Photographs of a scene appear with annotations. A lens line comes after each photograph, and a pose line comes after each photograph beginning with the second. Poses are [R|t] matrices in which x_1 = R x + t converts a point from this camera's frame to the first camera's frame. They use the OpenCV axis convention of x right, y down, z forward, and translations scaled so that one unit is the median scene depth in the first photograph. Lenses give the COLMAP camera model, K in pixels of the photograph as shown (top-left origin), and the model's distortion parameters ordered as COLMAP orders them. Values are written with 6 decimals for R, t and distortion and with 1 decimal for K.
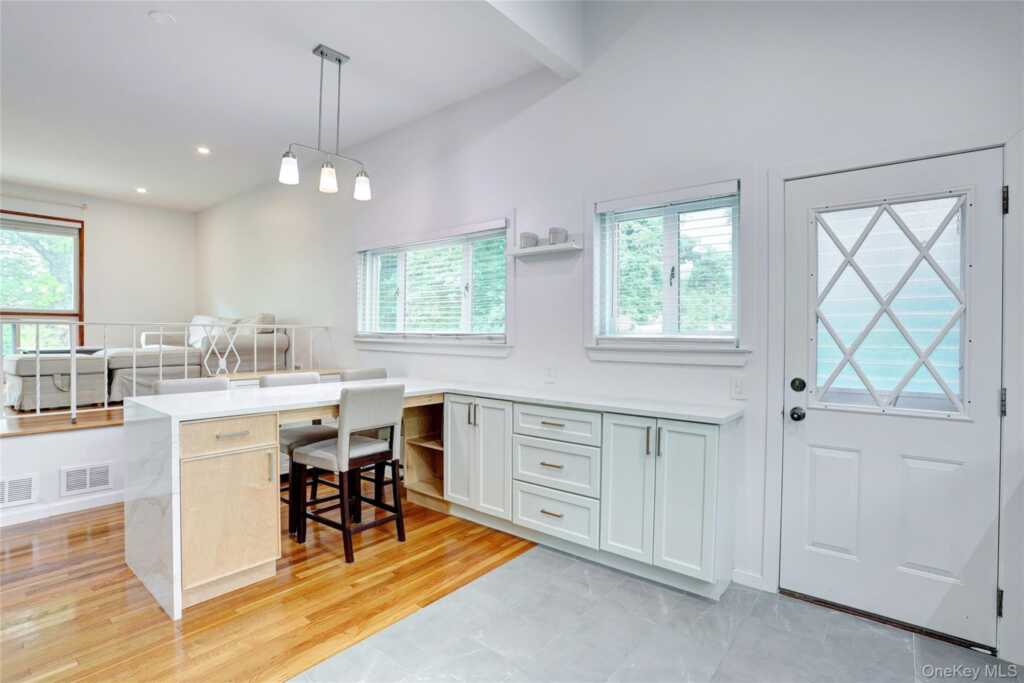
lens RADIAL K [[497.1, 0, 507.0], [0, 497.1, 335.1], [0, 0, 1]] dist [-0.082173, 0.036581]
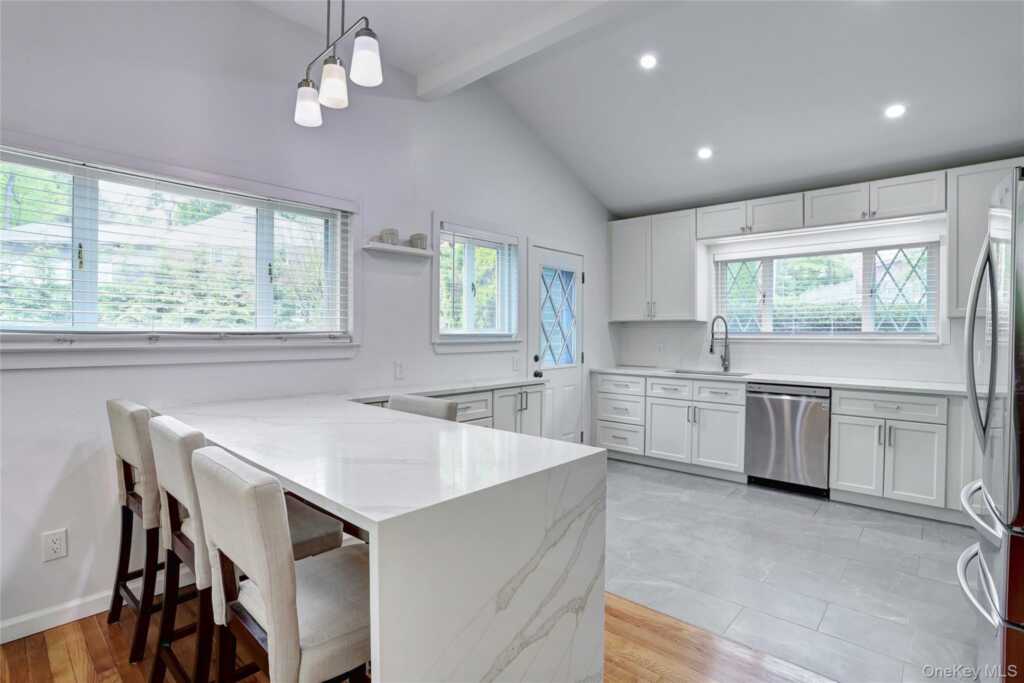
lens RADIAL K [[497.1, 0, 507.0], [0, 497.1, 335.1], [0, 0, 1]] dist [-0.082173, 0.036581]
pose [[0.058293, -0.018518, 0.998128, -1.138831], [-0.003404, 0.999818, 0.018748, -0.018679], [-0.998294, -0.004490, 0.058220, 0.873904]]
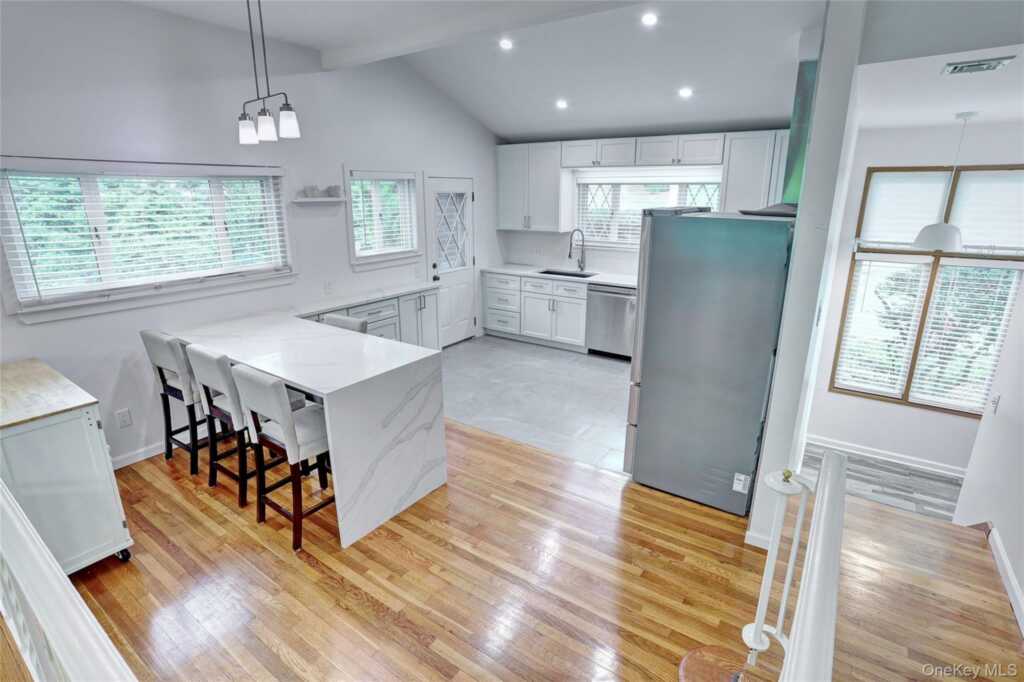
lens RADIAL K [[497.1, 0, 507.0], [0, 497.1, 334.6], [0, 0, 1]] dist [-0.082173, 0.036581]
pose [[-0.074094, -0.283475, 0.956113, -1.652830], [-0.000947, 0.958768, 0.284189, -0.238747], [-0.997251, 0.020151, -0.071307, 0.717269]]
